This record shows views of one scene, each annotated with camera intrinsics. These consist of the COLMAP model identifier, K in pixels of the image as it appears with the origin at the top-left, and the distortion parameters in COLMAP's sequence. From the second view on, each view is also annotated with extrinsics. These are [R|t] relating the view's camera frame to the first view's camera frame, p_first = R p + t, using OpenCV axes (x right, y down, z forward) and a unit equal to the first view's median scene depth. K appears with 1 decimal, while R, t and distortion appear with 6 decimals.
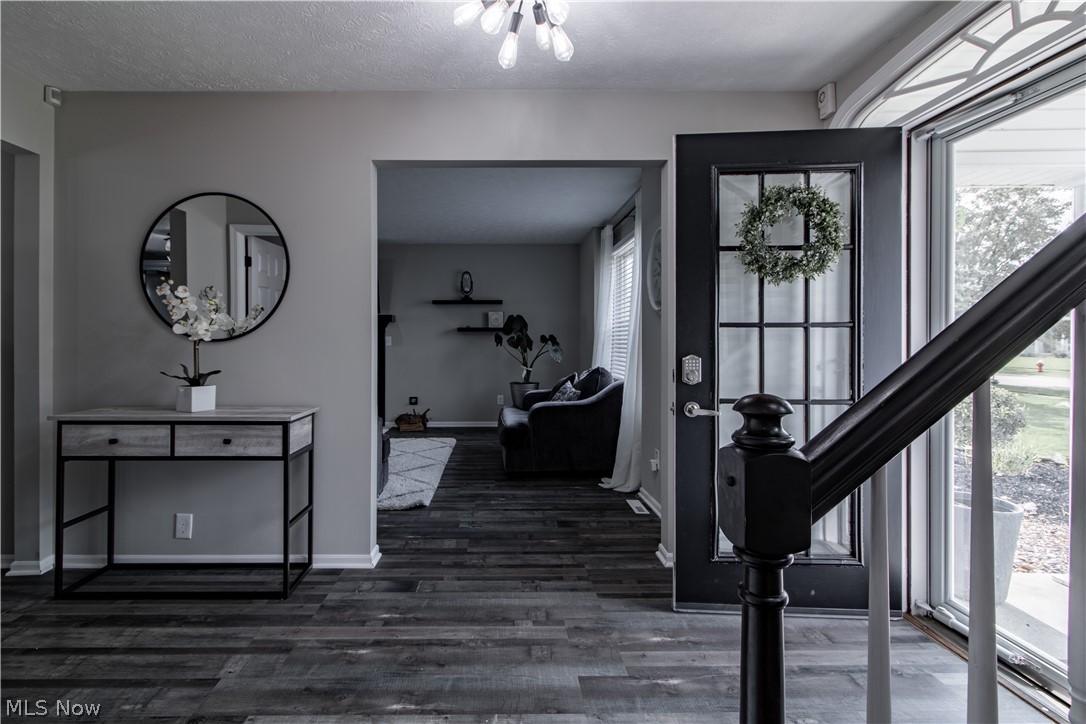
lens RADIAL K [[525.0, 0, 511.6], [0, 525.0, 338.5], [0, 0, 1]] dist [0.001211, 0.000231]
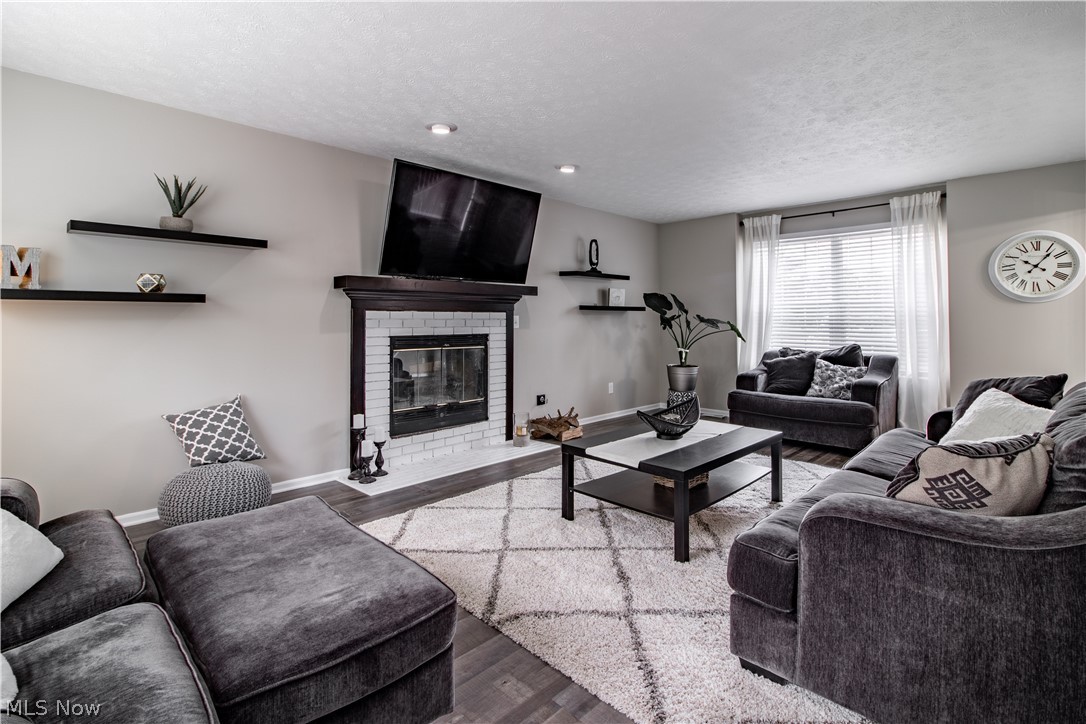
lens RADIAL K [[512.5, 0, 545.9], [0, 512.5, 312.8], [0, 0, 1]] dist [-0.000066, -0.000018]
pose [[0.711322, 0.009459, 0.702803, -1.408862], [0.001053, 0.999894, -0.014523, 0.004675], [-0.702865, 0.011070, 0.711237, 0.916101]]
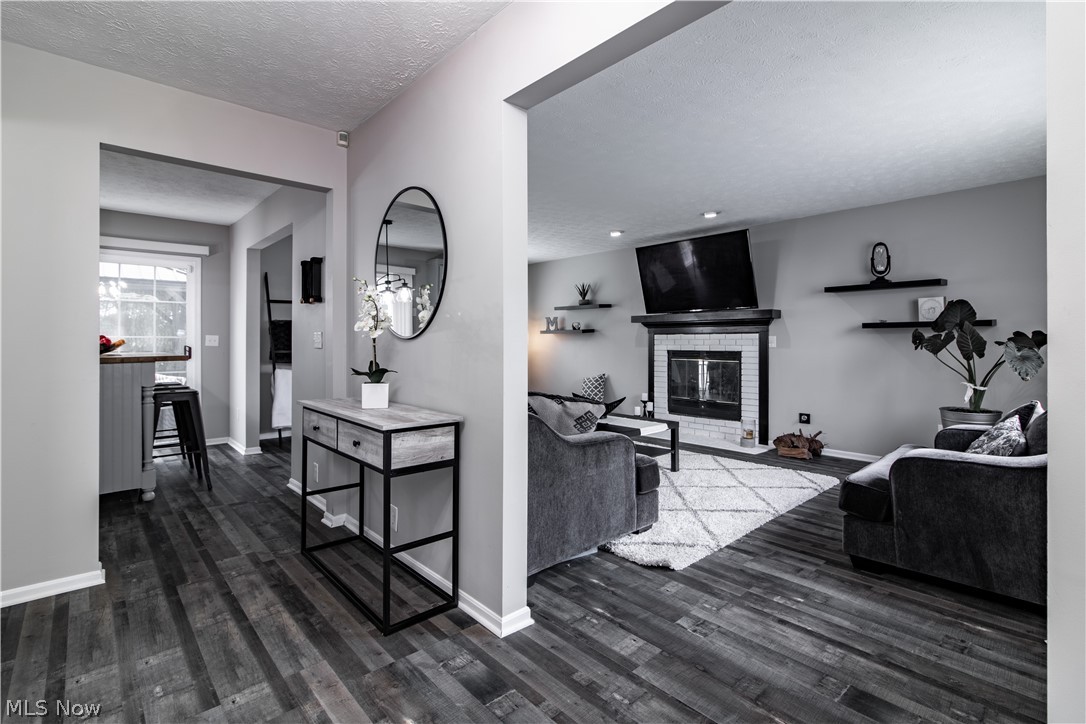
lens RADIAL K [[510.2, 0, 549.8], [0, 510.2, 341.6], [0, 0, 1]] dist [0.000878, 0.000137]
pose [[0.667333, 0.001030, -0.744759, 0.248828], [0.000233, 0.999999, 0.001591, 0.006319], [0.744760, -0.001235, 0.667332, 0.421294]]
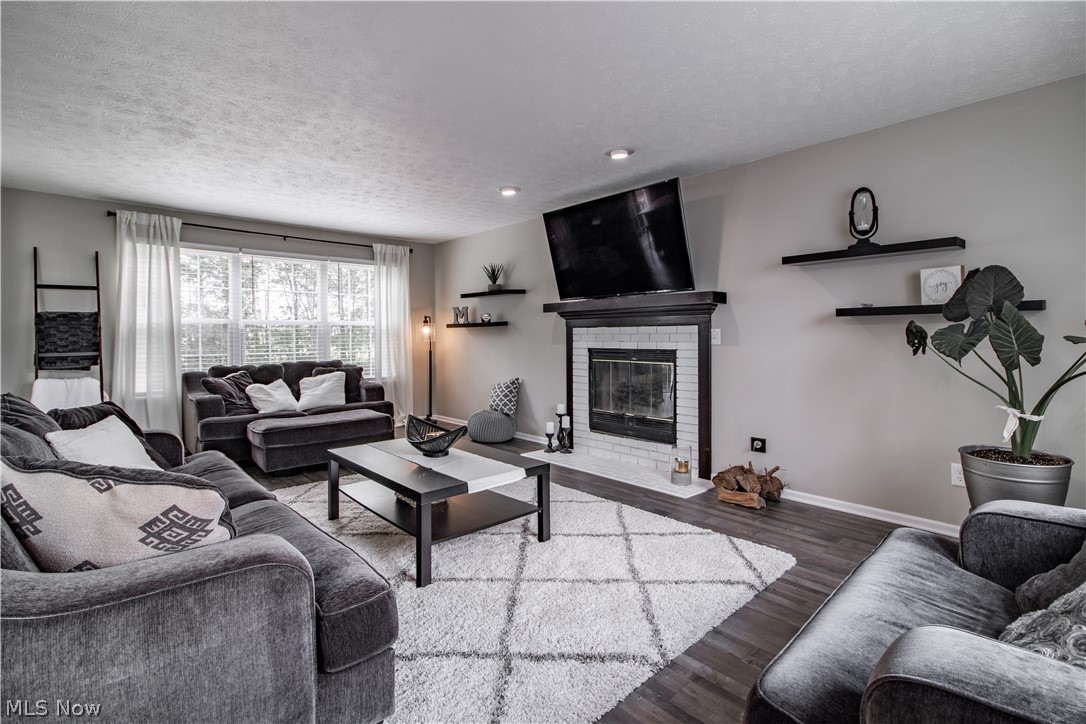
lens RADIAL K [[509.7, 0, 544.5], [0, 509.7, 339.5], [0, 0, 1]] dist [-0.000923, -0.000350]
pose [[0.667876, 0.002428, -0.744268, 0.122347], [0.007212, 0.999927, 0.009734, 0.001905], [0.744237, -0.011869, 0.667810, 0.945530]]
